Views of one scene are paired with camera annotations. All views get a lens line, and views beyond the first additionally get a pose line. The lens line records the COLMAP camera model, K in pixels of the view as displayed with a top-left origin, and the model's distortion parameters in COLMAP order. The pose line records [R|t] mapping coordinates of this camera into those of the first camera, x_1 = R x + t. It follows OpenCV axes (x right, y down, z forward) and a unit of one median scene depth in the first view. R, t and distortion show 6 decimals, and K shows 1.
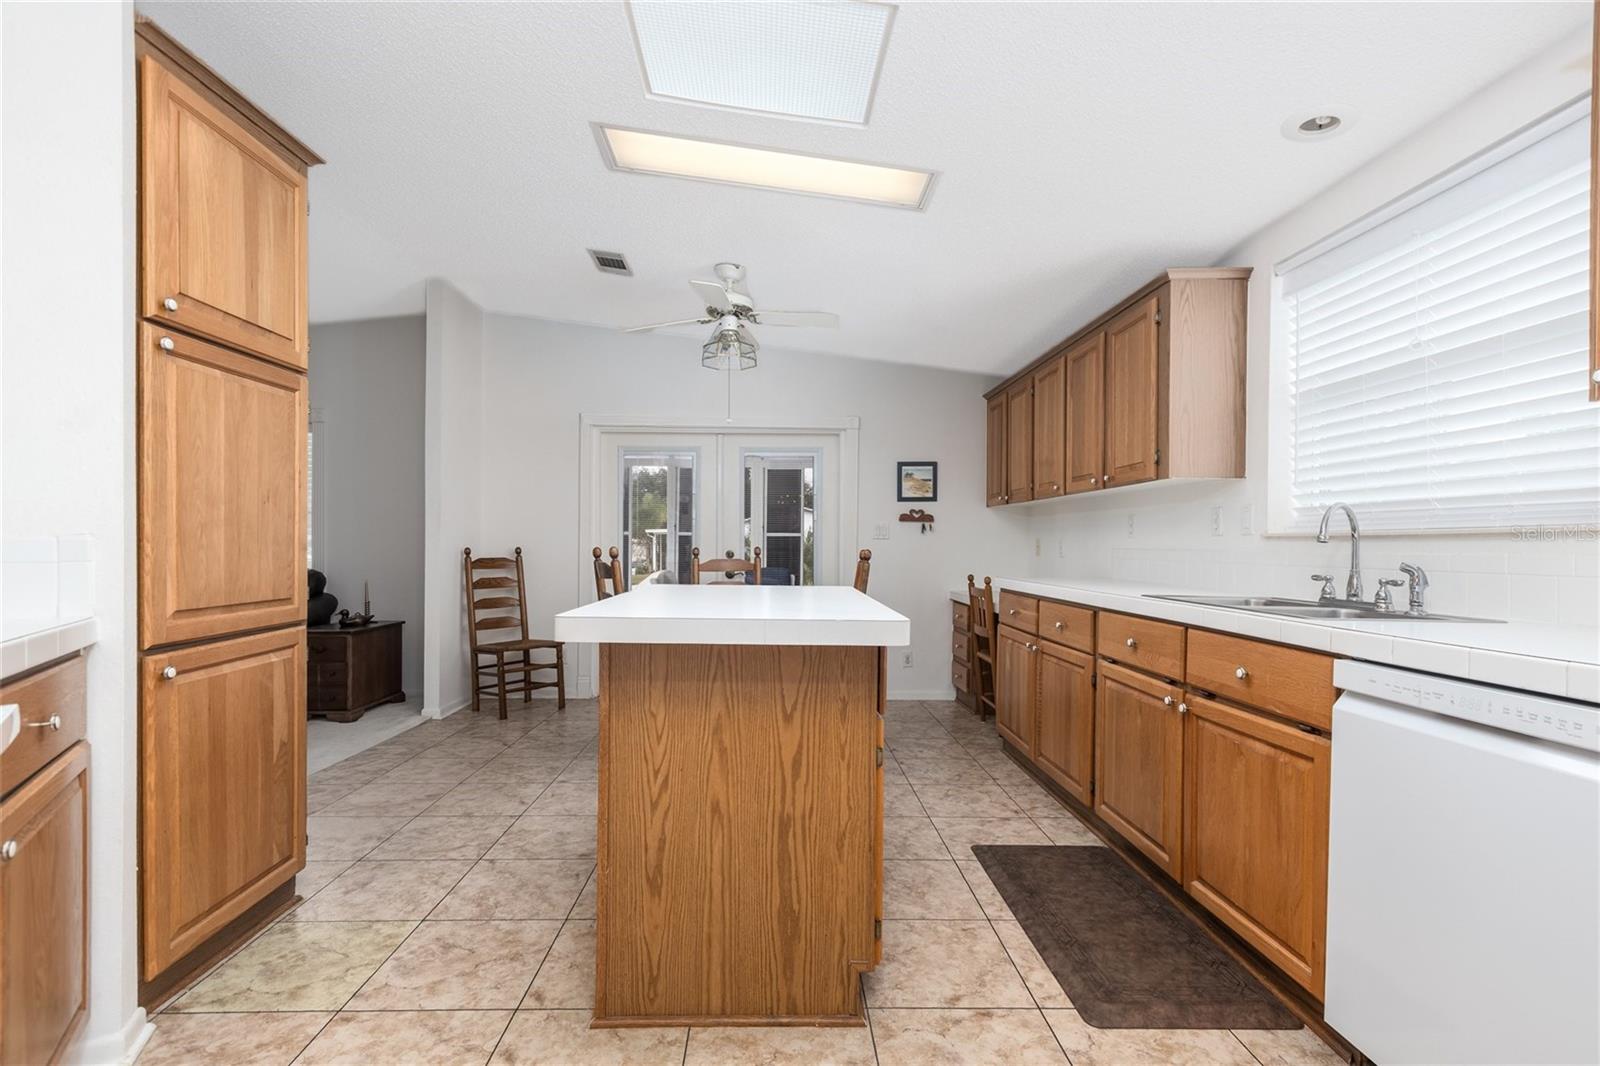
lens RADIAL K [[730.0, 0, 777.8], [0, 730.0, 549.3], [0, 0, 1]] dist [-0.000791, -0.000225]
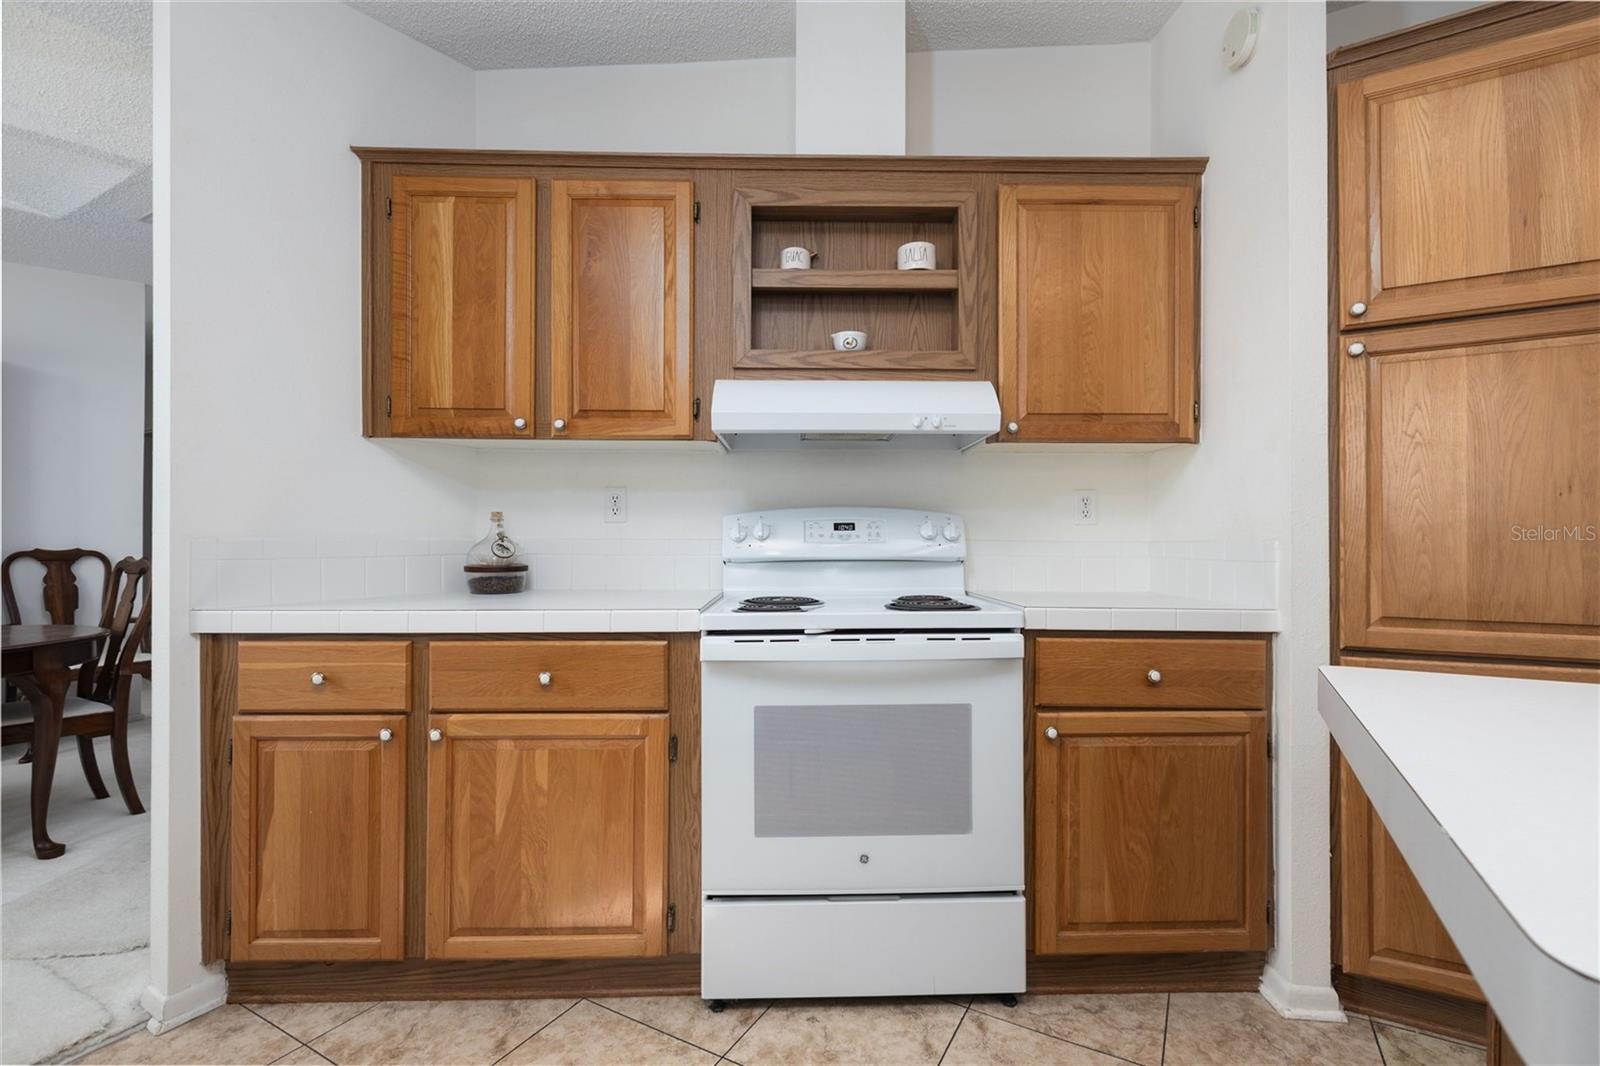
lens RADIAL K [[706.0, 0, 797.2], [0, 706.0, 532.2], [0, 0, 1]] dist [0.000948, -0.000615]
pose [[-0.486866, -0.013098, -0.873379, 0.302890], [-0.011845, 0.999895, -0.008393, -0.008616], [0.873397, 0.006259, -0.486969, 0.624820]]
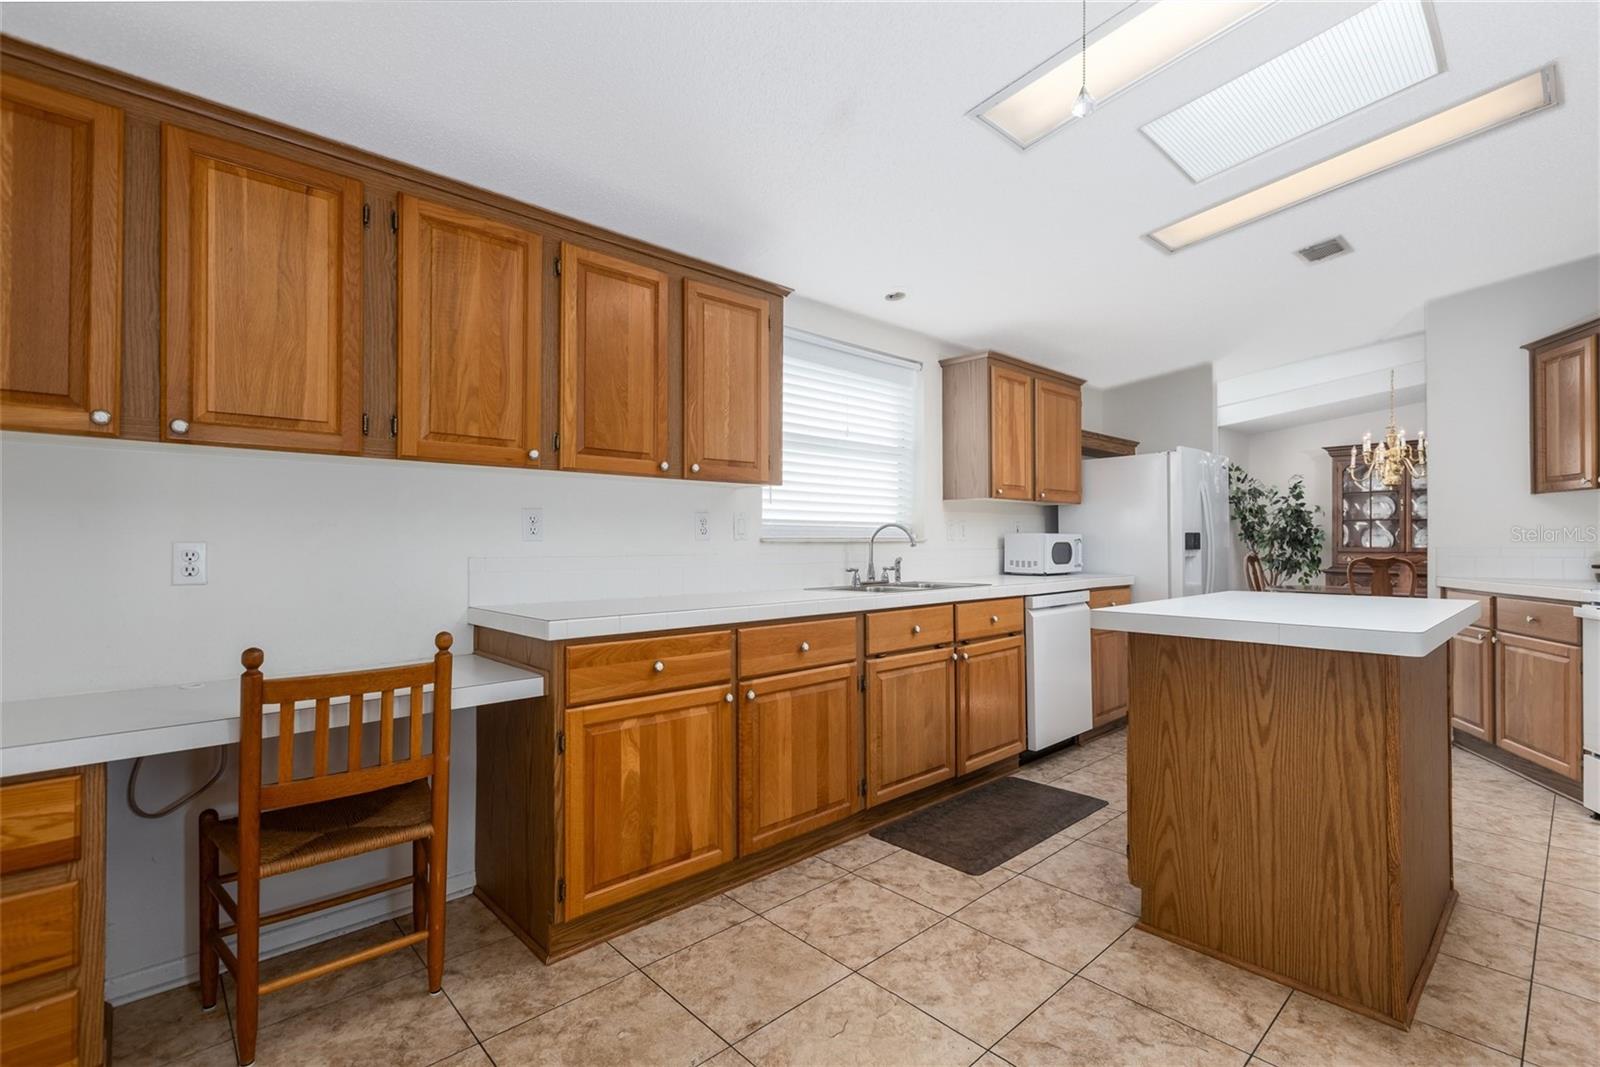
lens RADIAL K [[731.6, 0, 803.6], [0, 731.6, 536.0], [0, 0, 1]] dist [-0.002095, 0.000407]
pose [[-0.675341, -0.001601, 0.737504, -0.344247], [0.001503, 0.999993, 0.003548, -0.040277], [-0.737504, 0.003505, -0.675334, 2.243690]]
